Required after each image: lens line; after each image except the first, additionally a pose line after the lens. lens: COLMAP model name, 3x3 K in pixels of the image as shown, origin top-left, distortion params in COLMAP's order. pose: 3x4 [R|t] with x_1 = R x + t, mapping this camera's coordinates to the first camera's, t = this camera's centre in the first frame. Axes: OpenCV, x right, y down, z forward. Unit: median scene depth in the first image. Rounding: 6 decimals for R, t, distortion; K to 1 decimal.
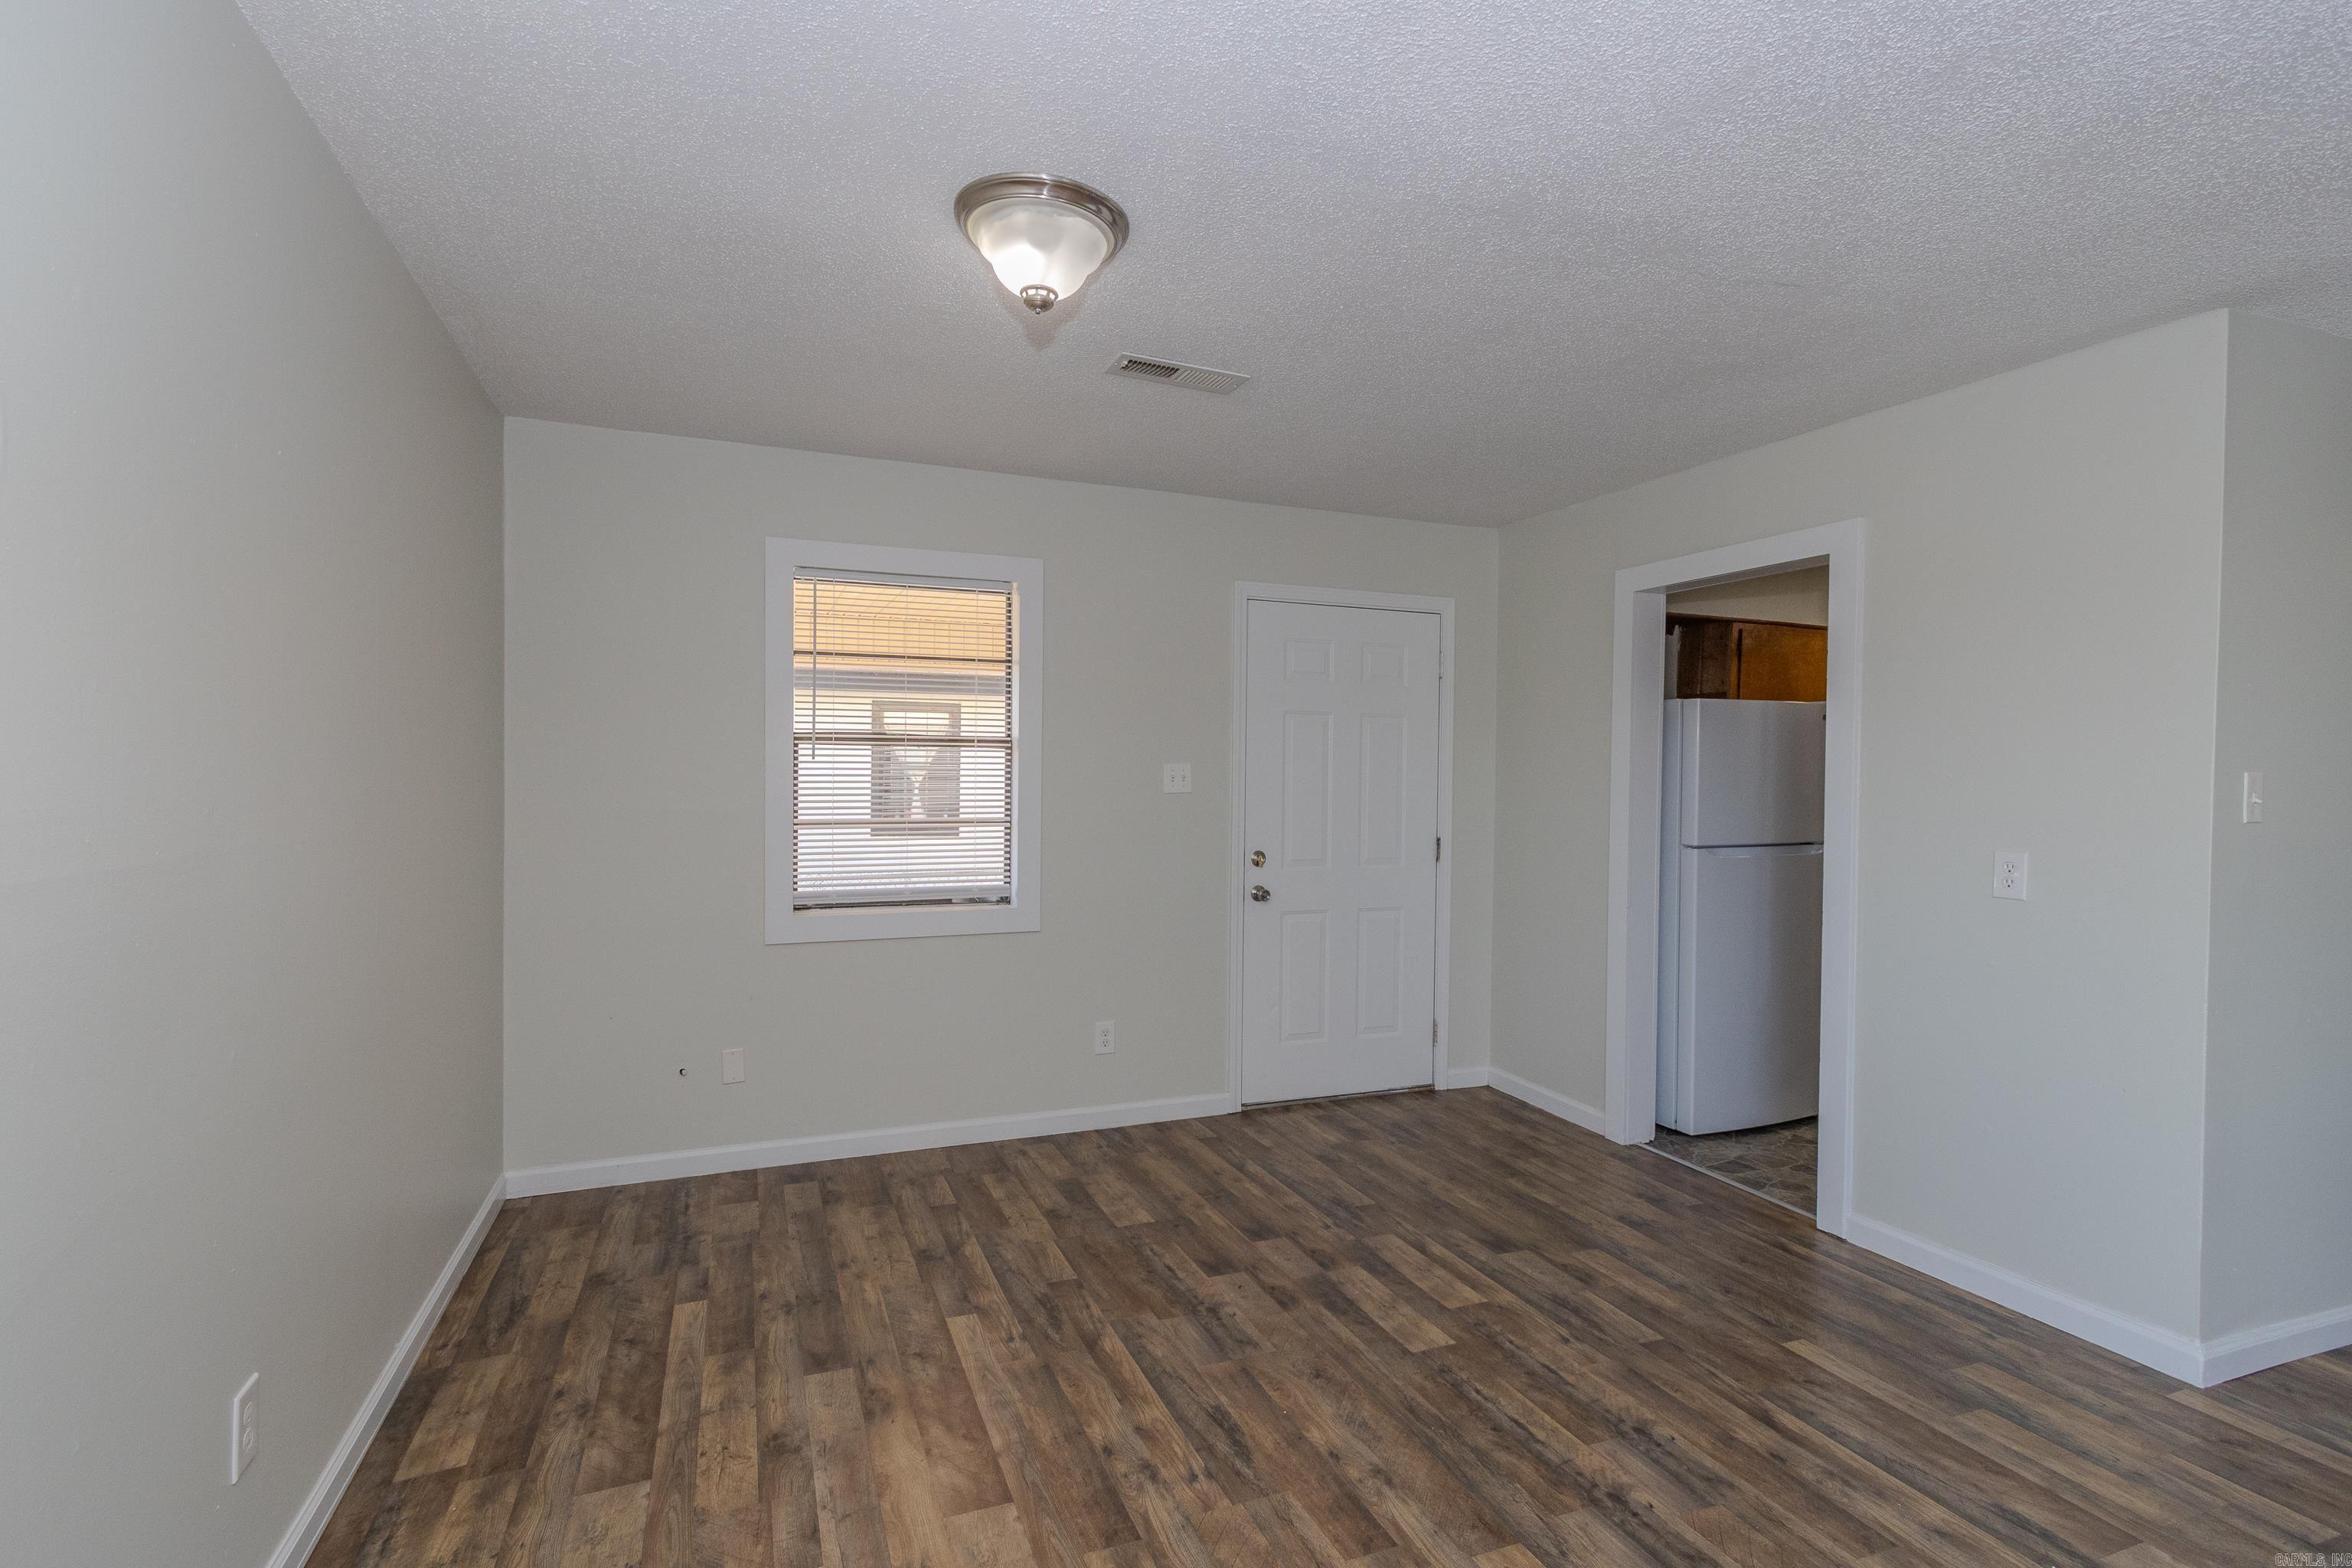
lens RADIAL K [[1091.8, 0, 1170.4], [0, 1091.8, 796.2], [0, 0, 1]] dist [0.014699, -0.004944]
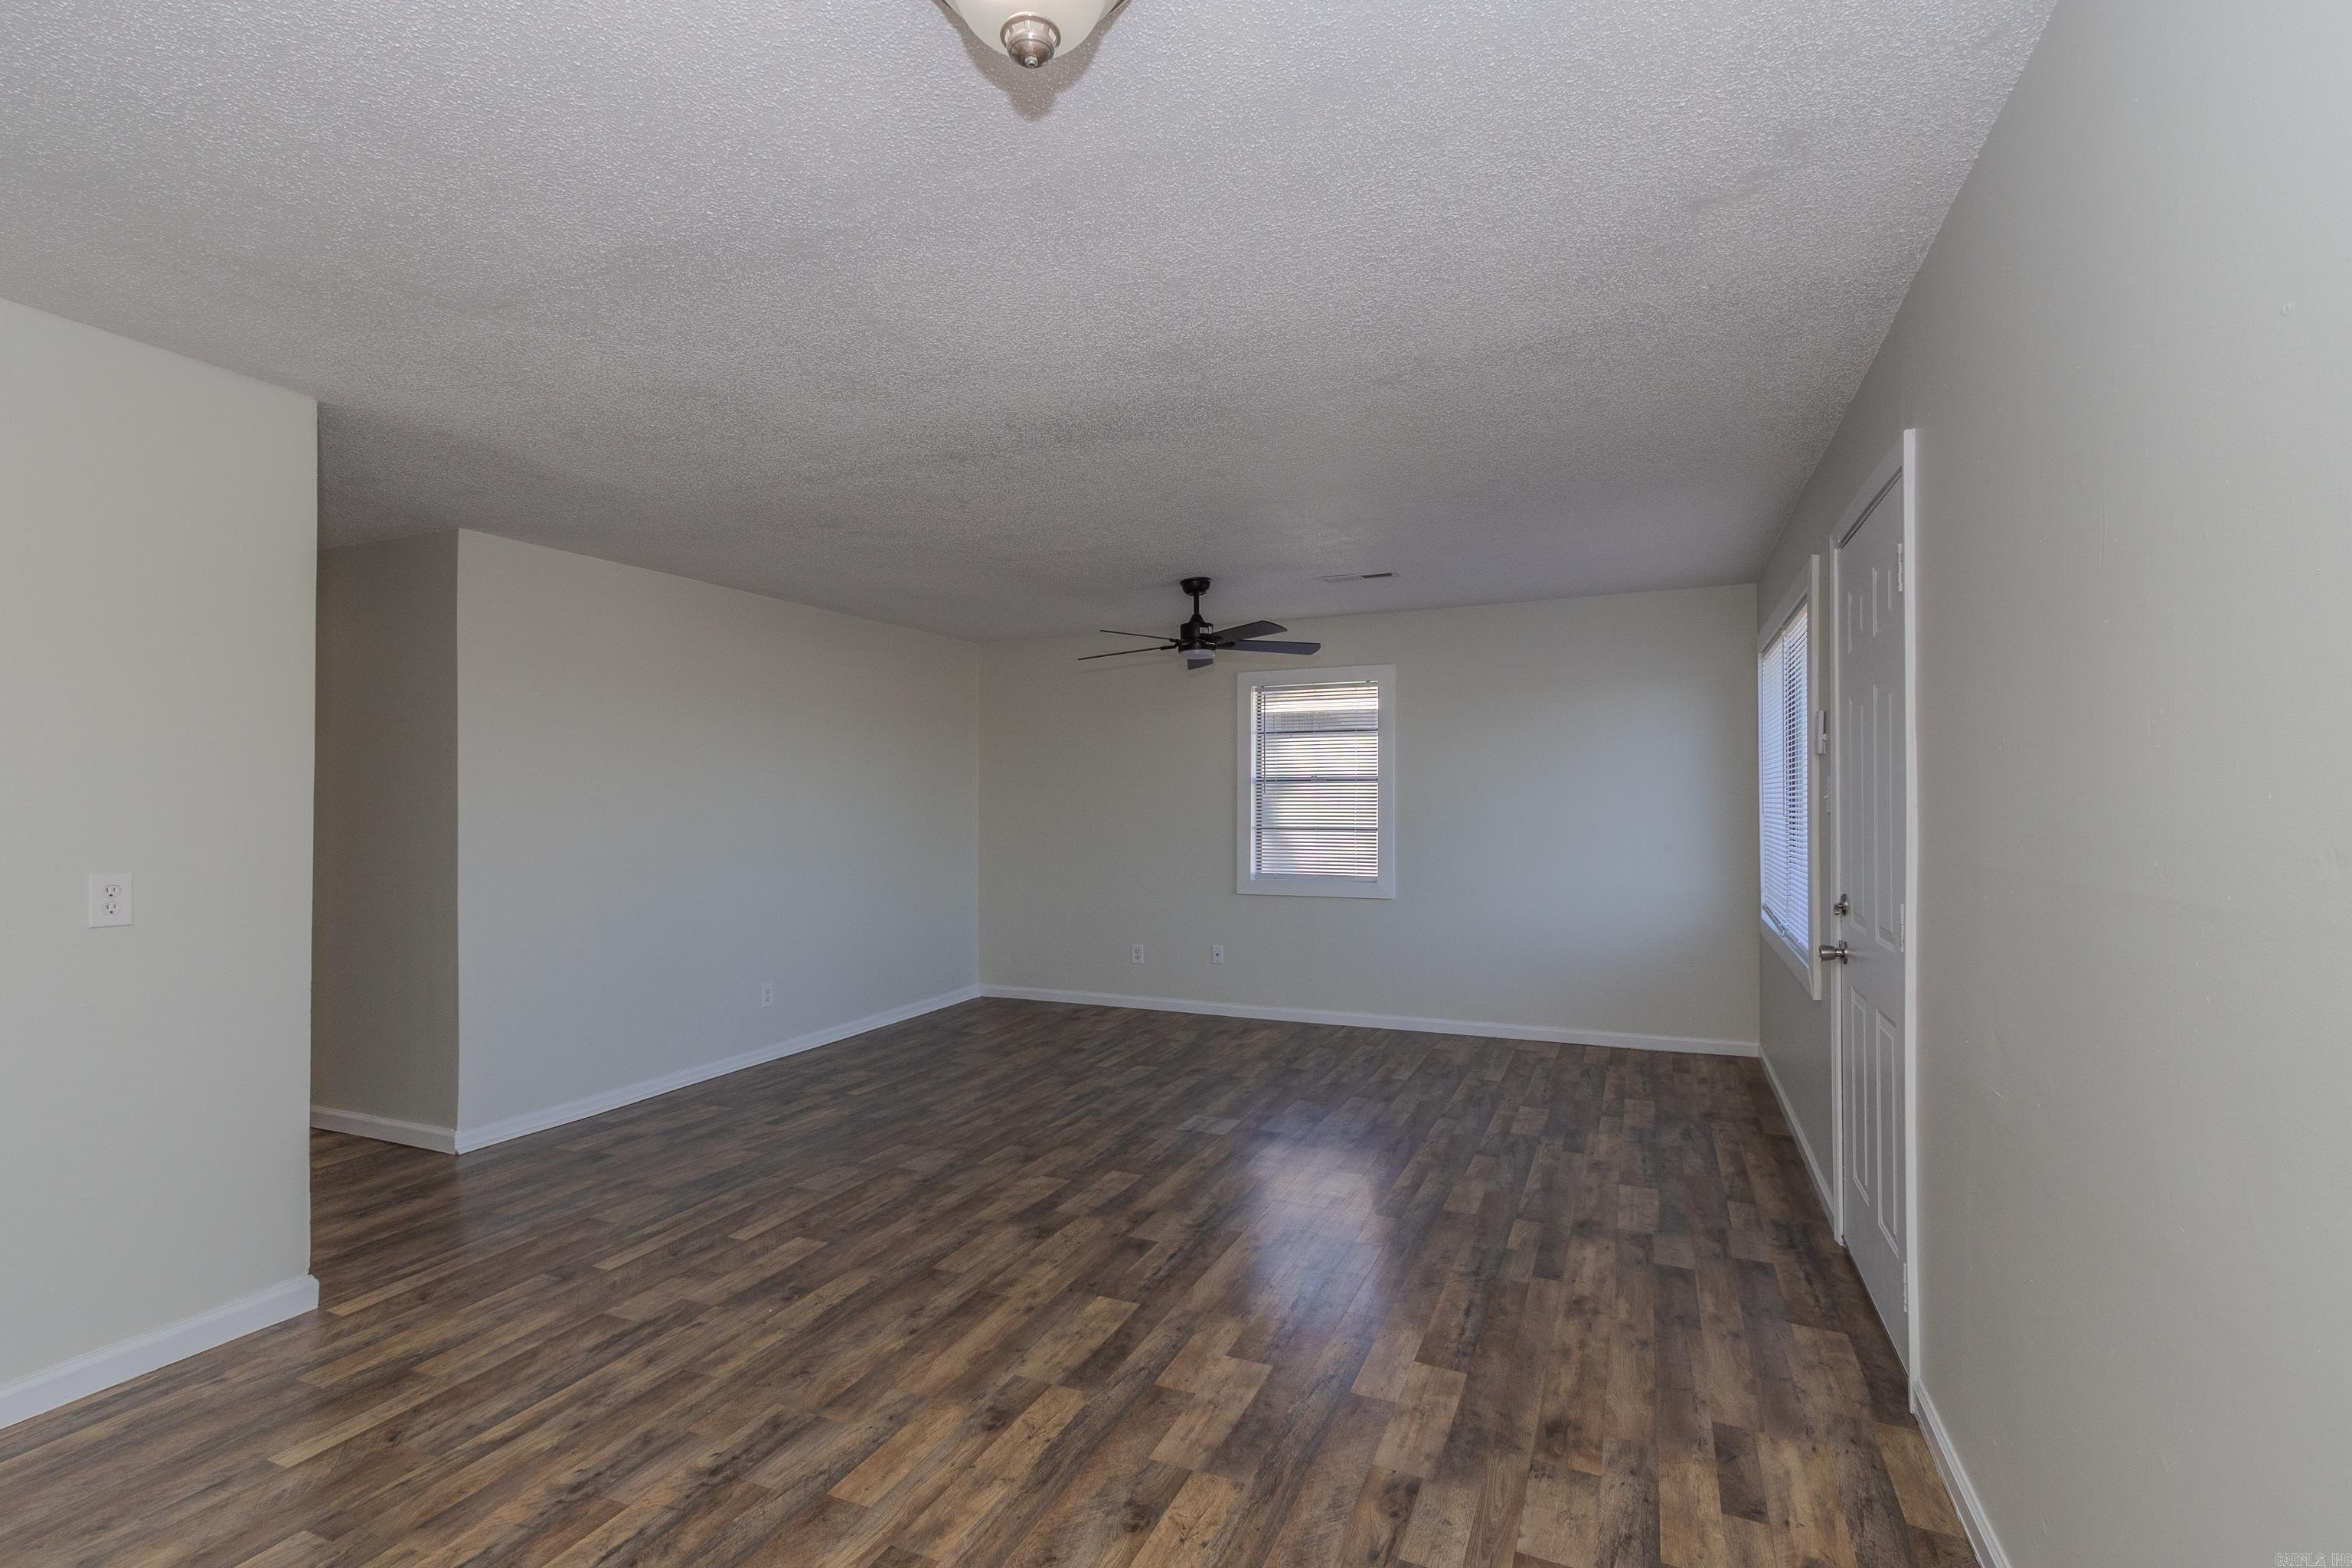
lens RADIAL K [[1091.8, 0, 1132.4], [0, 1091.8, 792.4], [0, 0, 1]] dist [0.014699, -0.004944]
pose [[-0.688176, 0.001865, 0.725542, -0.327732], [0.003257, 0.999995, 0.000519, -0.009712], [-0.725537, 0.002720, -0.688178, 0.728306]]
